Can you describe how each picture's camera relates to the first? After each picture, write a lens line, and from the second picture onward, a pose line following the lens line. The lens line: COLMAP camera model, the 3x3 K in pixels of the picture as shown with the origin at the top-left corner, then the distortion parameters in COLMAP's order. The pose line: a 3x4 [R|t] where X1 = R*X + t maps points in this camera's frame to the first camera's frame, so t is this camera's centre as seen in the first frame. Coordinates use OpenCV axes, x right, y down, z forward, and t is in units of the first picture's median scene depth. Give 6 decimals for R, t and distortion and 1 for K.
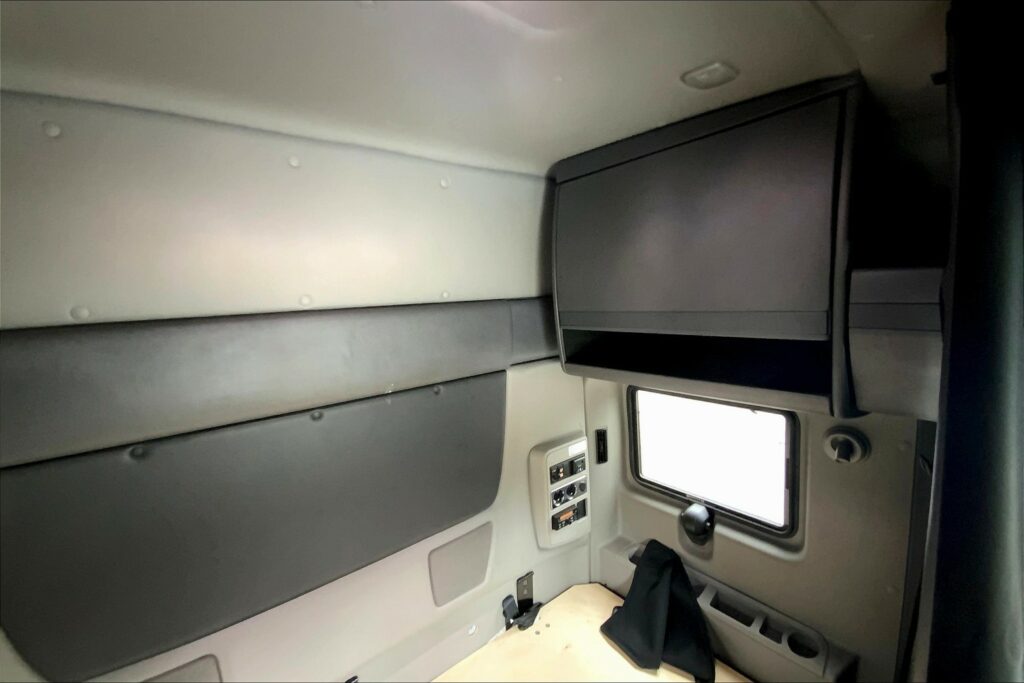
lens RADIAL K [[420.8, 0, 506.8], [0, 420.8, 349.4], [0, 0, 1]] dist [0.000436, -0.000714]
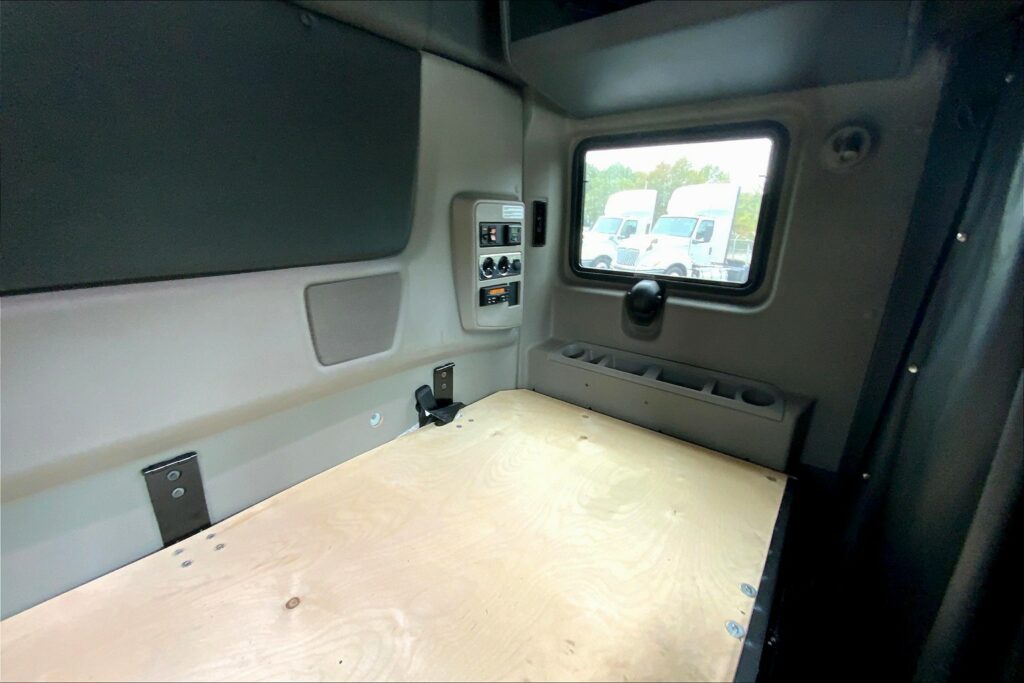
lens RADIAL K [[420.8, 0, 513.5], [0, 420.8, 334.7], [0, 0, 1]] dist [0.000436, -0.000714]
pose [[0.971399, 0.001720, 0.237445, -0.018702], [-0.043269, 0.984513, 0.169886, 0.343196], [-0.233476, -0.175301, 0.956430, 0.217266]]
